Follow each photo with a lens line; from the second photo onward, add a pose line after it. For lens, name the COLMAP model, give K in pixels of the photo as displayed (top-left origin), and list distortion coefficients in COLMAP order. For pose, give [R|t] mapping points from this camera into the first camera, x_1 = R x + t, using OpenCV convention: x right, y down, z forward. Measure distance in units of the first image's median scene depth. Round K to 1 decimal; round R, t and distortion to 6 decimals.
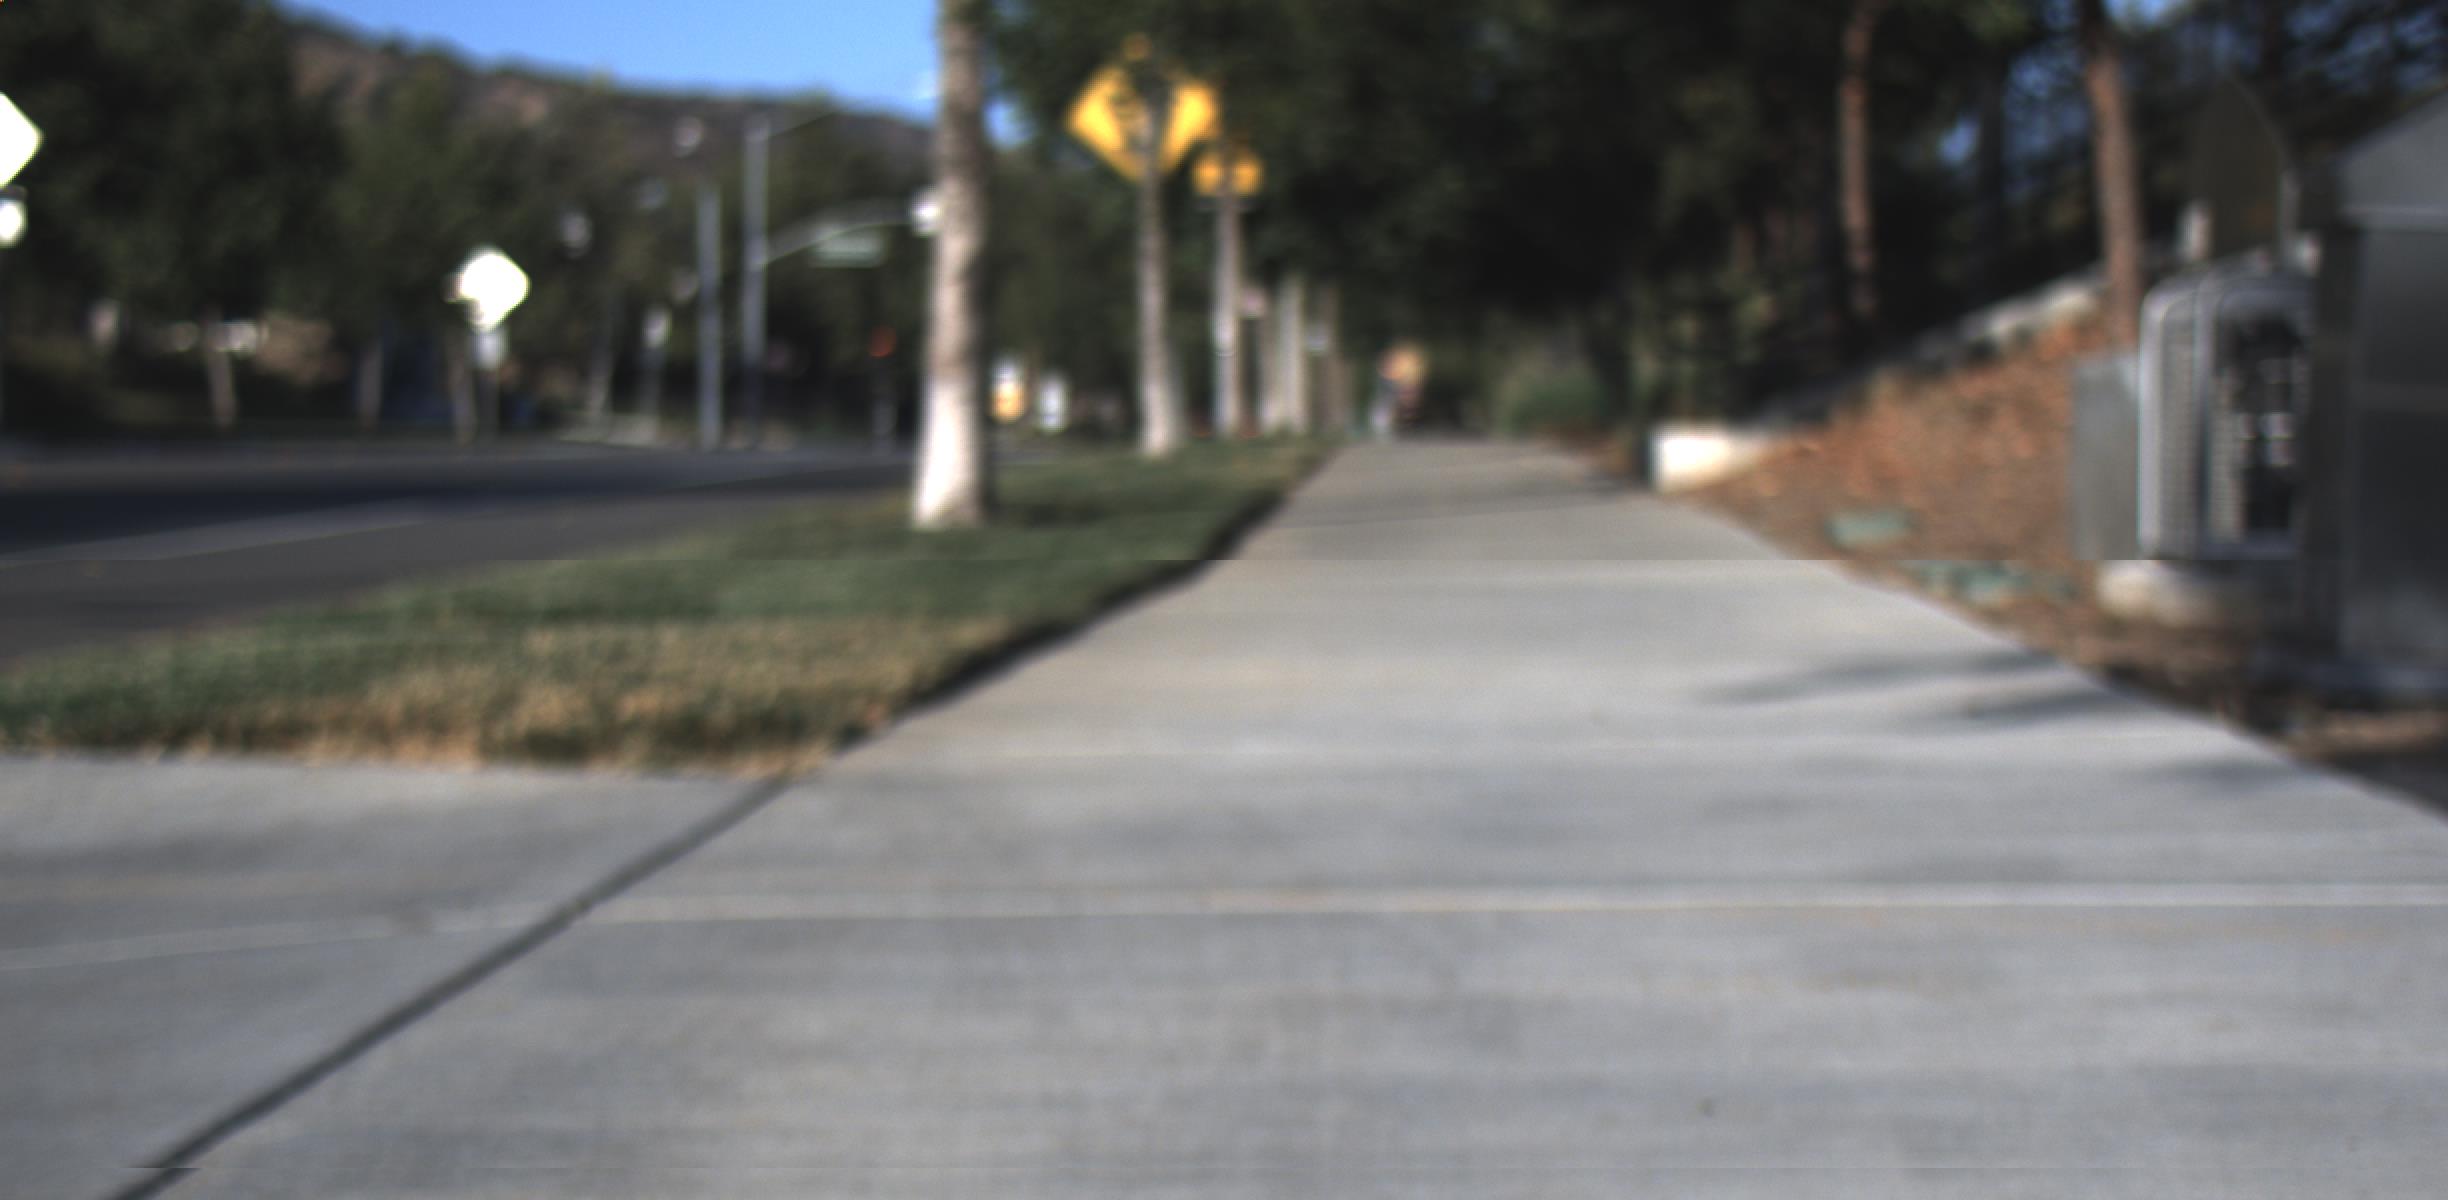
lens RADIAL K [[4552.3, 0, 1224.0], [0, 4552.3, 600.0], [0, 0, 1]] dist [-0.006010, 0.175249]
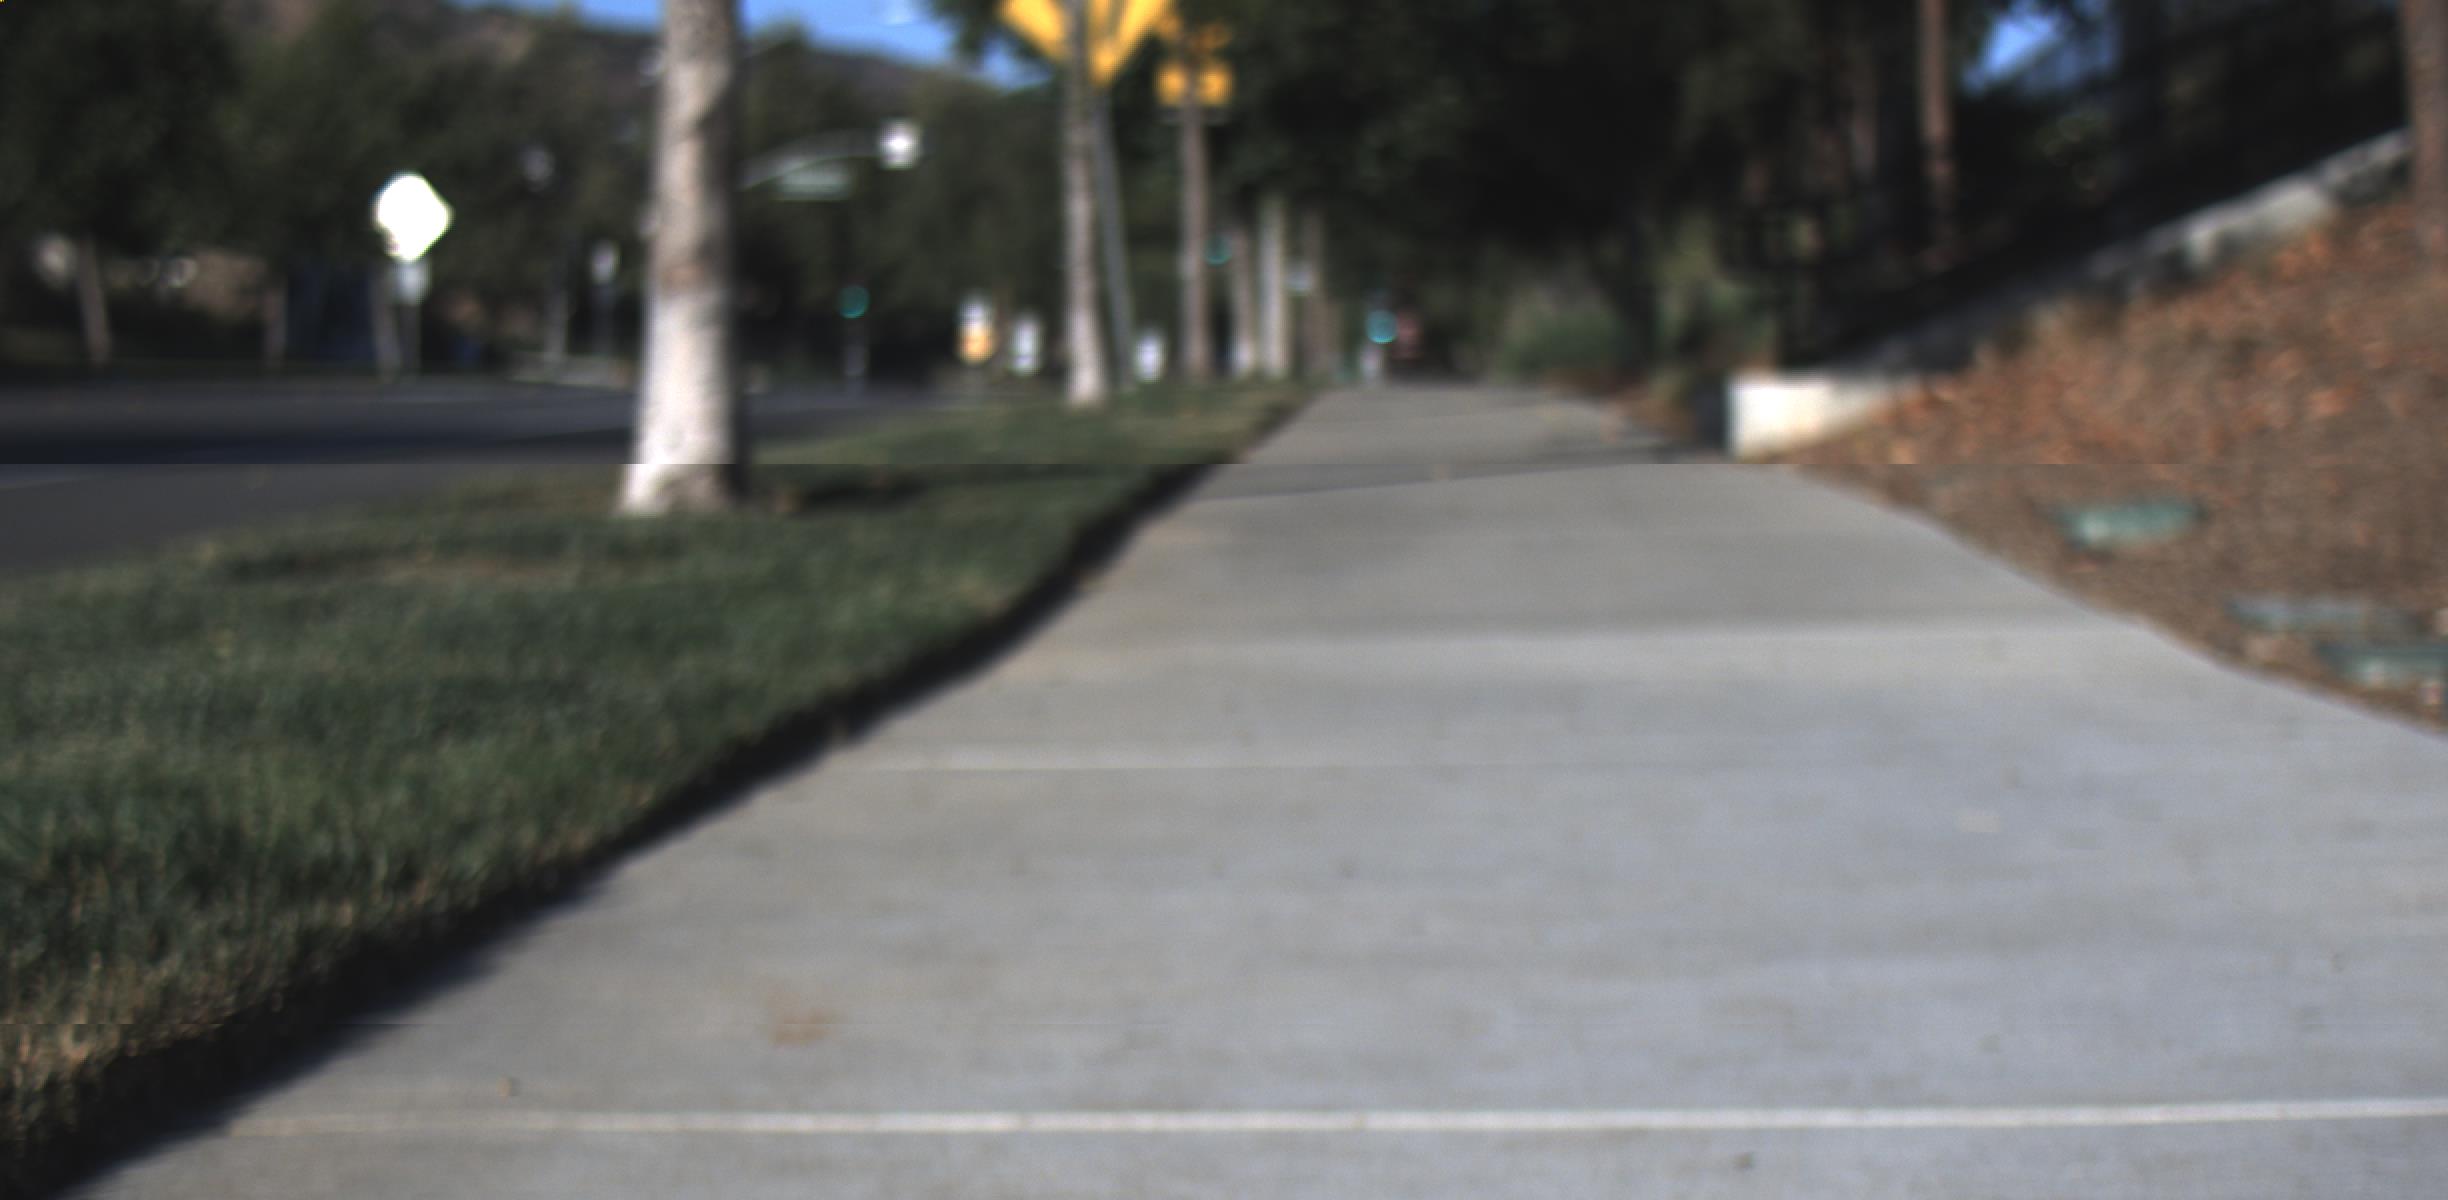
lens RADIAL K [[4552.3, 0, 1224.0], [0, 4552.3, 600.0], [0, 0, 1]] dist [-0.006010, 0.175249]
pose [[0.999991, 0.003425, 0.002628, 0.004327], [-0.003458, 0.999917, 0.012436, -0.004012], [-0.002585, -0.012445, 0.999919, 0.108320]]
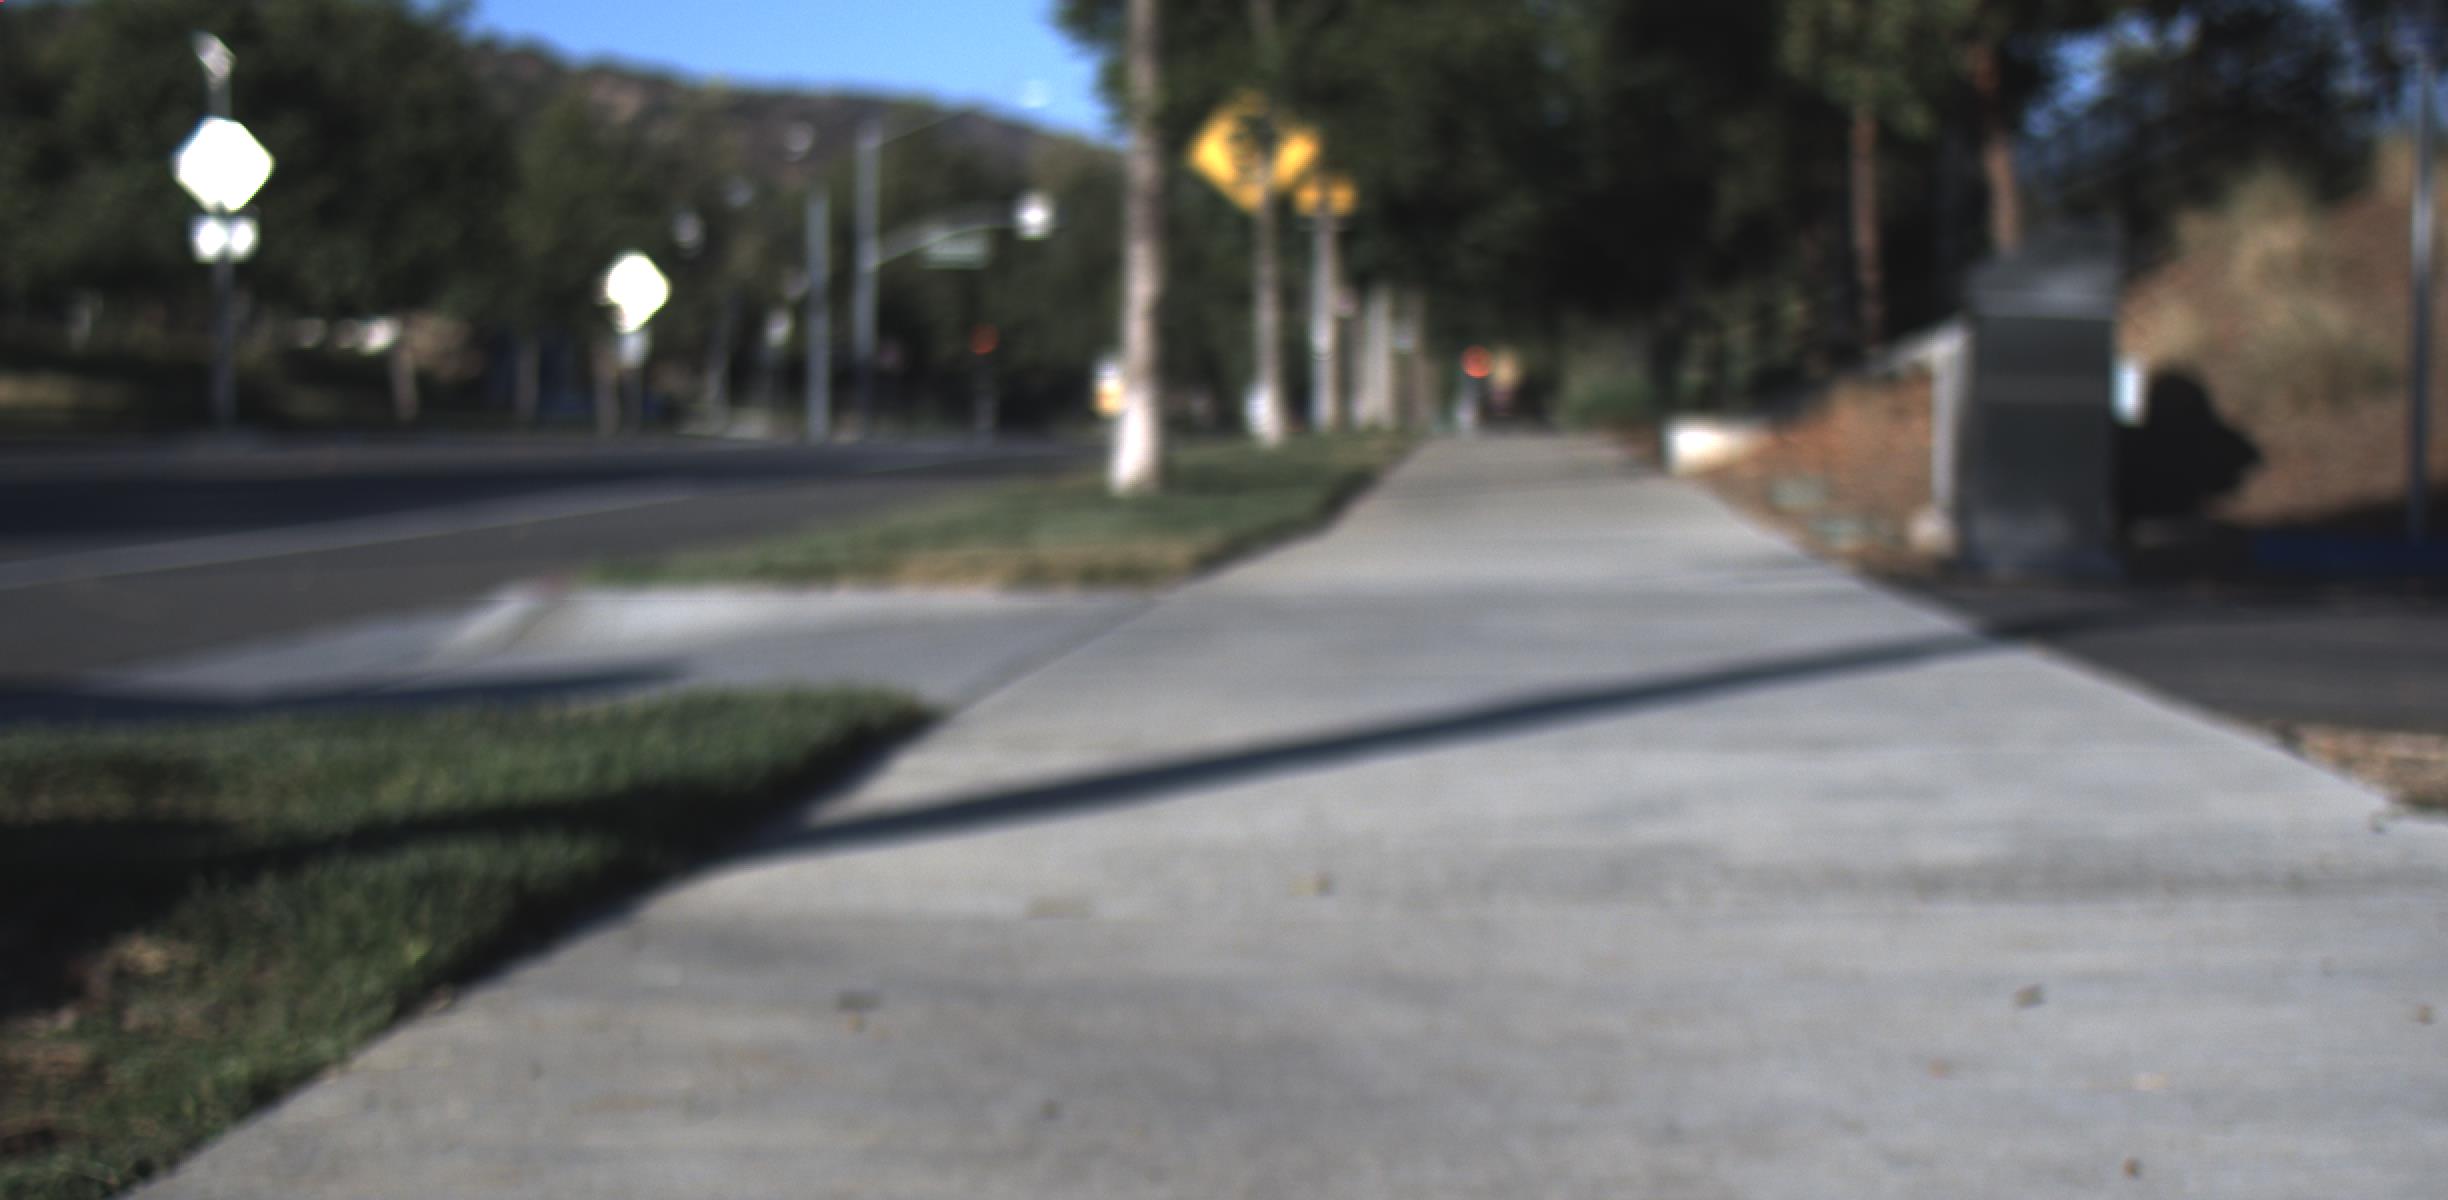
lens RADIAL K [[4552.3, 0, 1224.0], [0, 4552.3, 600.0], [0, 0, 1]] dist [-0.006010, 0.175249]
pose [[0.999818, 0.001672, -0.018983, -0.002397], [-0.001649, 0.999998, 0.001239, 0.004431], [0.018985, -0.001207, 0.999819, -0.117010]]
